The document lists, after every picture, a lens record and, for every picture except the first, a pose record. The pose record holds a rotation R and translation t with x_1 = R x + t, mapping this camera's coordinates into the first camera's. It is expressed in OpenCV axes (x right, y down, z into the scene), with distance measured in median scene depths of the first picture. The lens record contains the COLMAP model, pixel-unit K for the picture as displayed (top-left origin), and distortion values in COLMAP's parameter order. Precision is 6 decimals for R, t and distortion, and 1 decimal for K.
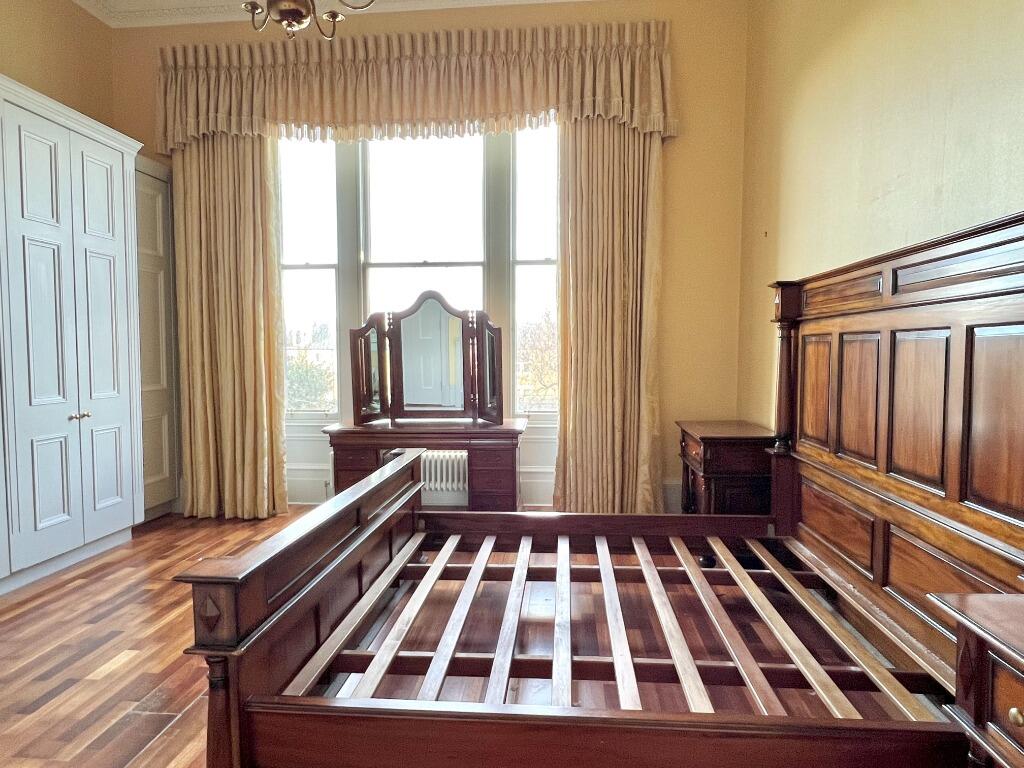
lens RADIAL K [[625.0, 0, 507.3], [0, 625.0, 393.4], [0, 0, 1]] dist [0.002727, -0.001512]
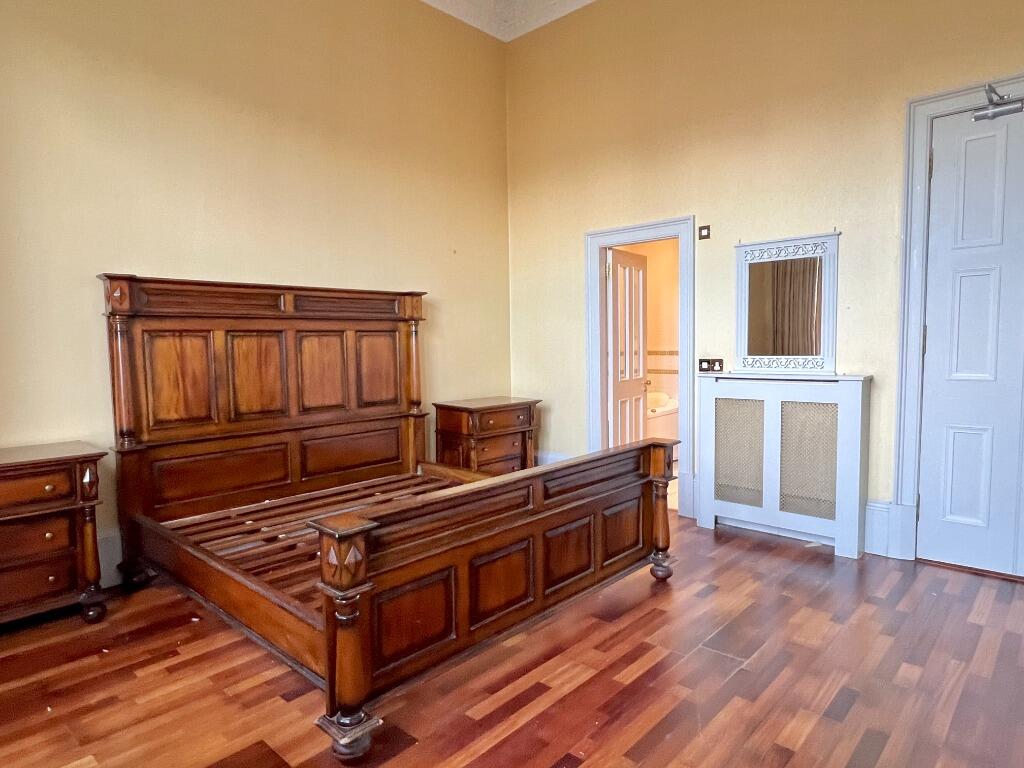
lens RADIAL K [[625.0, 0, 507.3], [0, 625.0, 393.4], [0, 0, 1]] dist [0.002727, -0.001512]
pose [[-0.792419, -0.037065, 0.608850, -0.528683], [0.057942, 0.989065, 0.135623, -0.076116], [-0.607219, 0.142748, -0.781606, 1.171454]]
